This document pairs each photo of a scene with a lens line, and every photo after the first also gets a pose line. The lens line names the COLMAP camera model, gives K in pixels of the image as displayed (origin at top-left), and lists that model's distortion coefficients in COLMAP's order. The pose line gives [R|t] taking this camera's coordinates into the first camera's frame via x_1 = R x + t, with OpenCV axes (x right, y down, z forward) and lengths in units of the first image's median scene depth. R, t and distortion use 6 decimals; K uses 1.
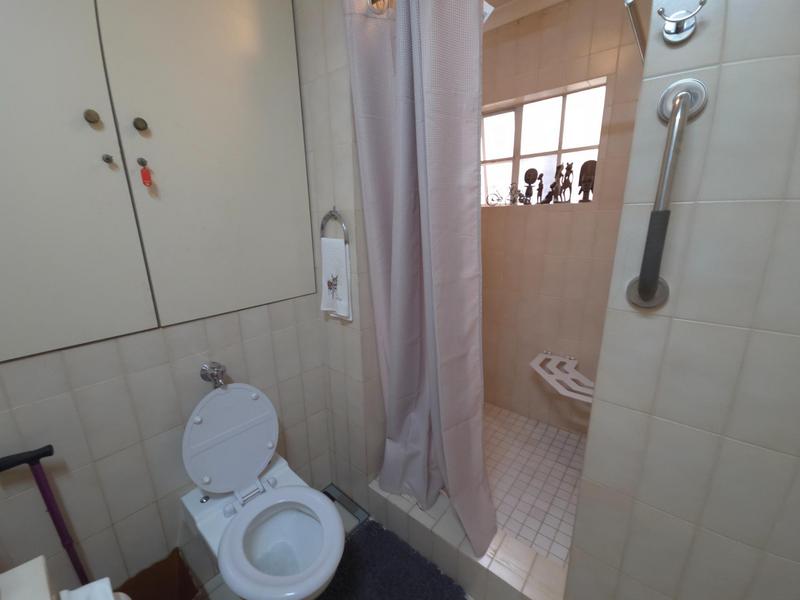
lens RADIAL K [[323.3, 0, 400.4], [0, 323.3, 300.4], [0, 0, 1]] dist [0.002096, -0.003734]
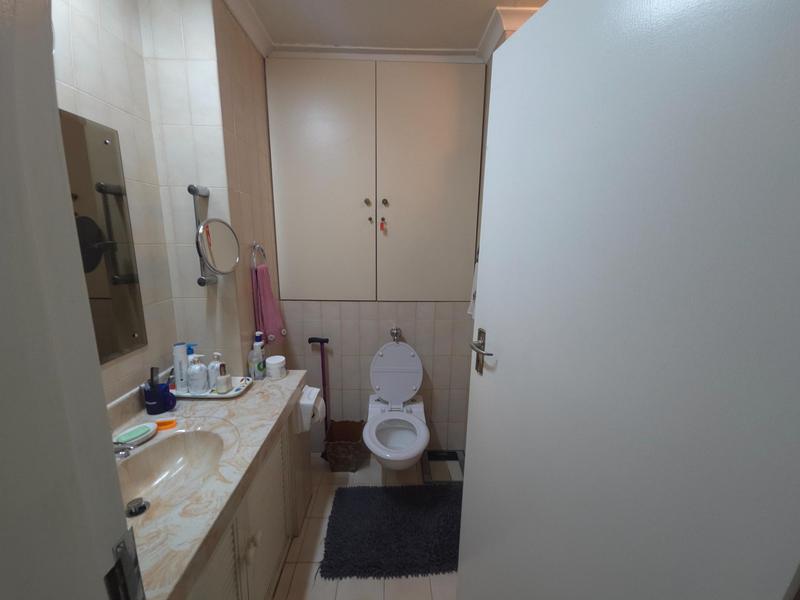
lens RADIAL K [[323.3, 0, 399.8], [0, 323.3, 299.0], [0, 0, 1]] dist [0.002096, -0.003734]
pose [[0.672261, 0.170720, -0.720361, 0.742545], [-0.210768, 0.976915, 0.034826, -0.024282], [0.709677, 0.128417, 0.692725, -0.248693]]
